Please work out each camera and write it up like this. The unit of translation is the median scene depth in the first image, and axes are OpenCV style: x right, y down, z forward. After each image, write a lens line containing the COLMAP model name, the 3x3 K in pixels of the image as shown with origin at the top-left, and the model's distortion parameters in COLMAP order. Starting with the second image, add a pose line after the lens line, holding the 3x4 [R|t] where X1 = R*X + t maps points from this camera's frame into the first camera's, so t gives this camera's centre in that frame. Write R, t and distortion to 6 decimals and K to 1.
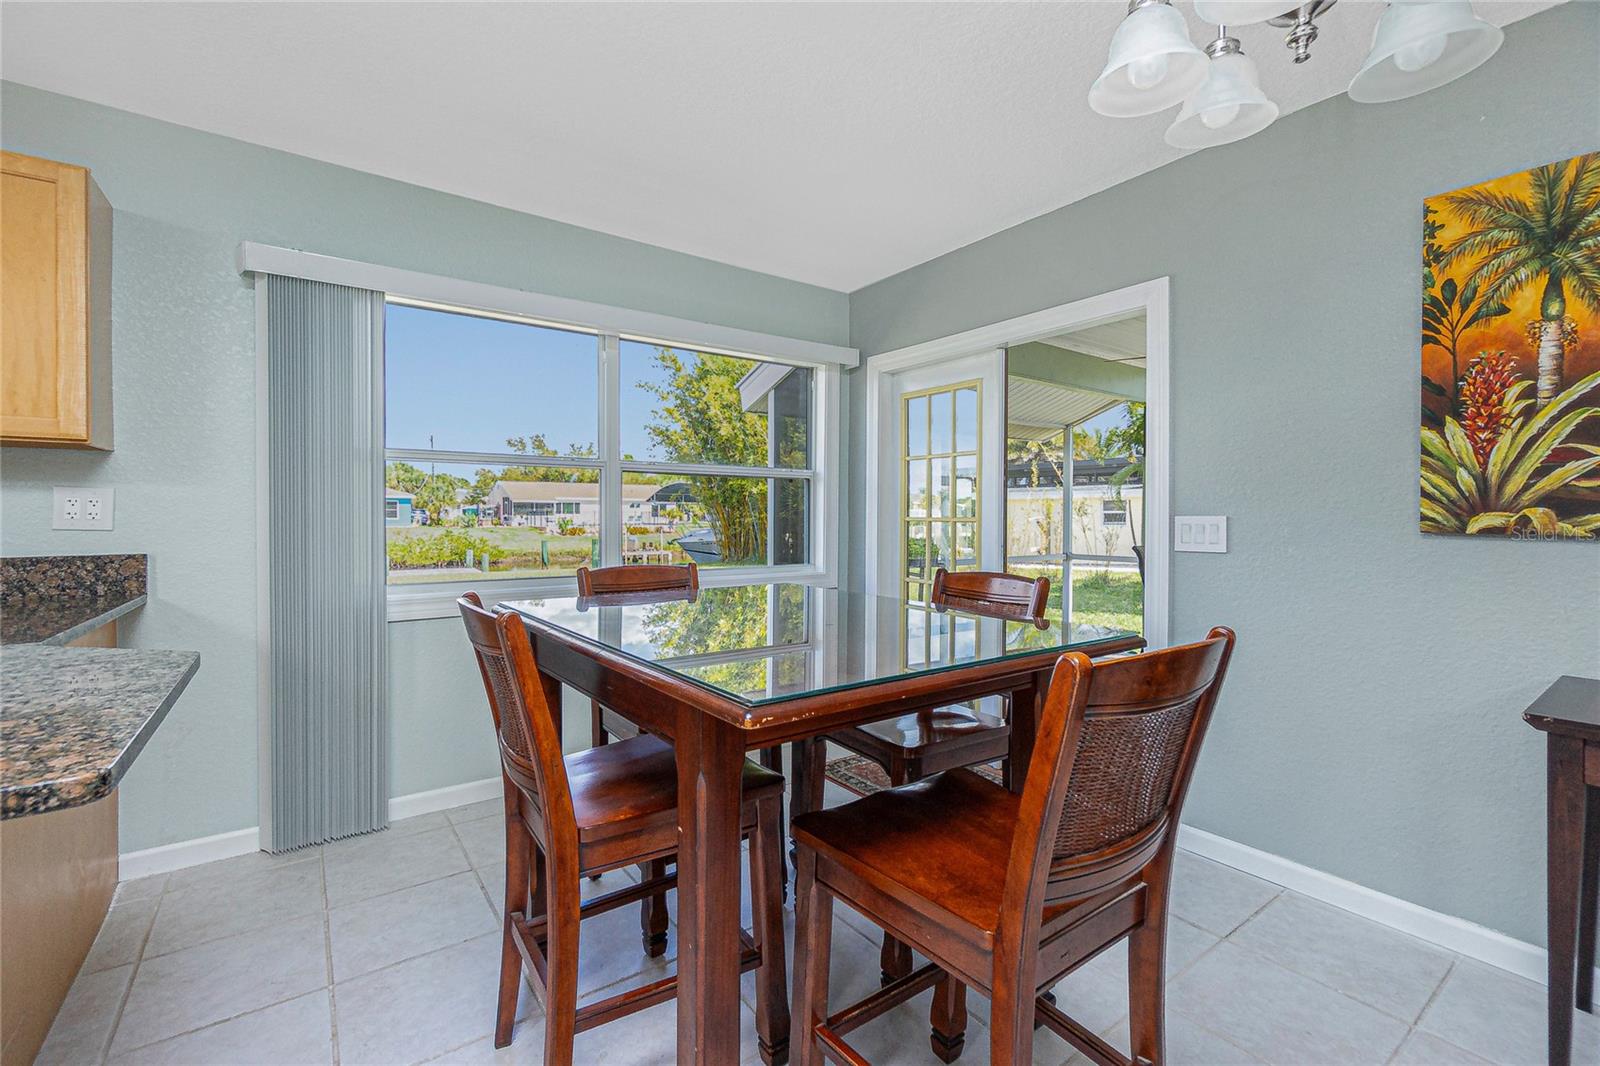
lens RADIAL K [[693.3, 0, 802.6], [0, 693.3, 522.4], [0, 0, 1]] dist [-0.005813, -0.000064]
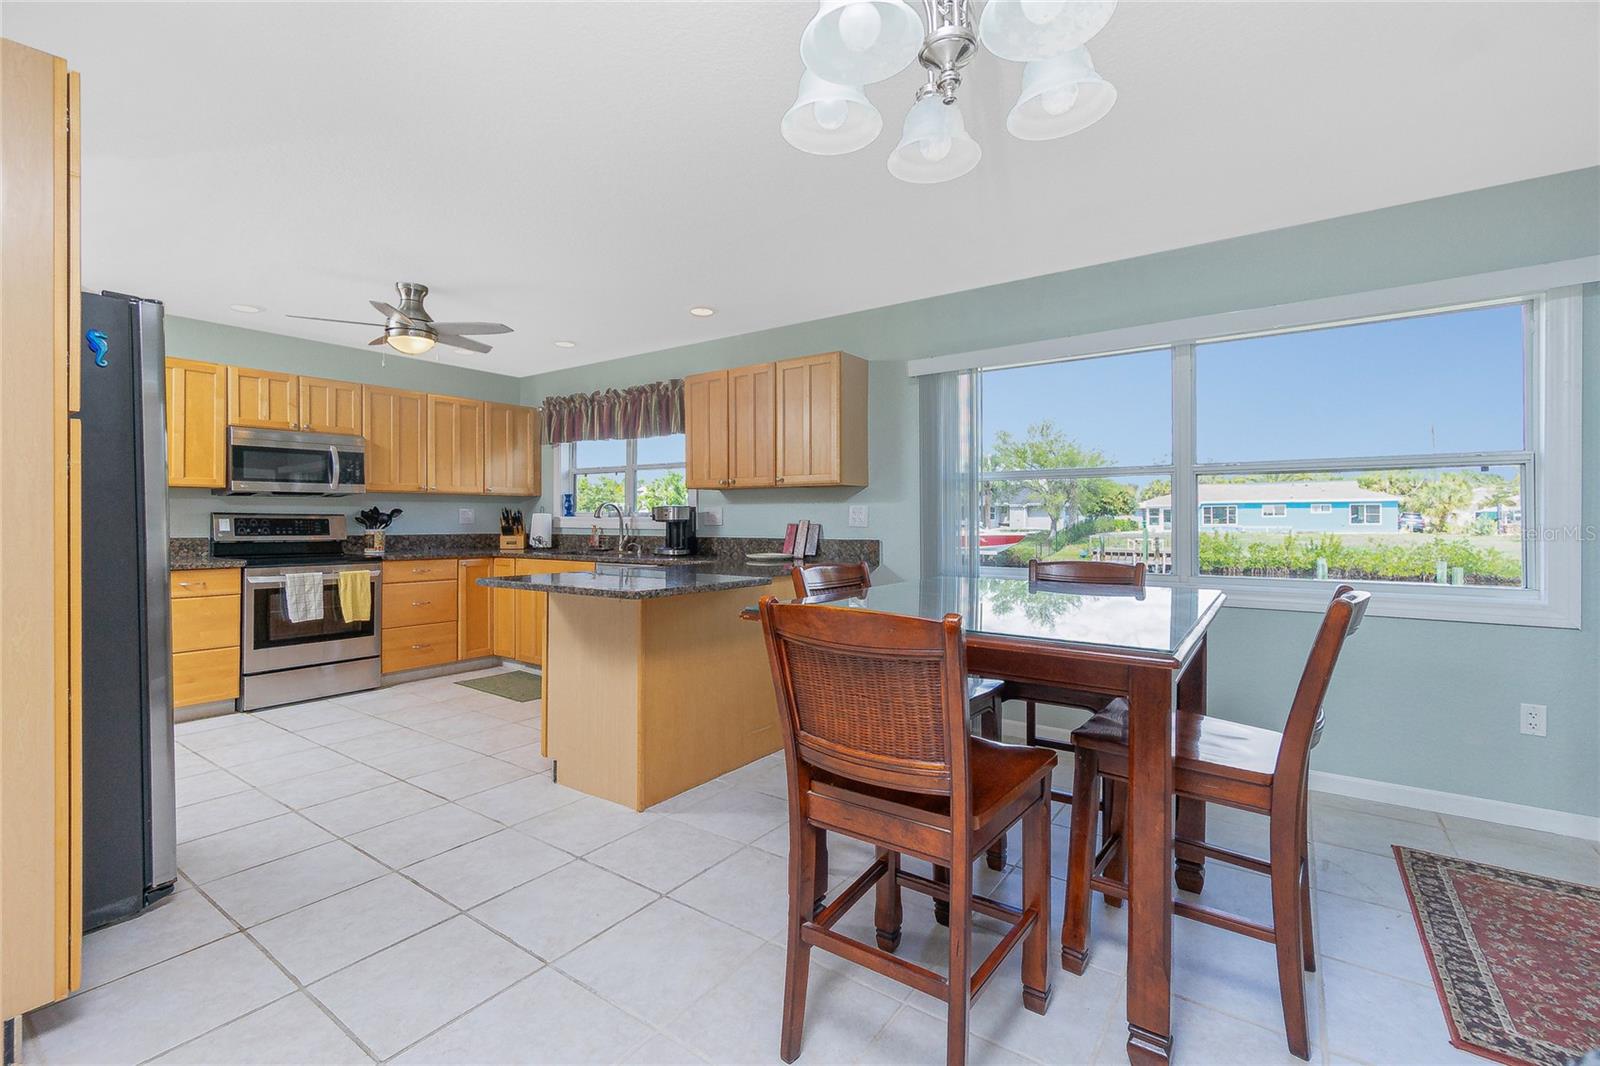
lens RADIAL K [[707.4, 0, 806.8], [0, 707.4, 519.1], [0, 0, 1]] dist [-0.000724, -0.000332]
pose [[0.325200, -0.004468, -0.945635, 0.925554], [-0.008164, 0.999938, -0.007532, 0.007261], [0.945610, 0.010169, 0.325143, 0.224659]]
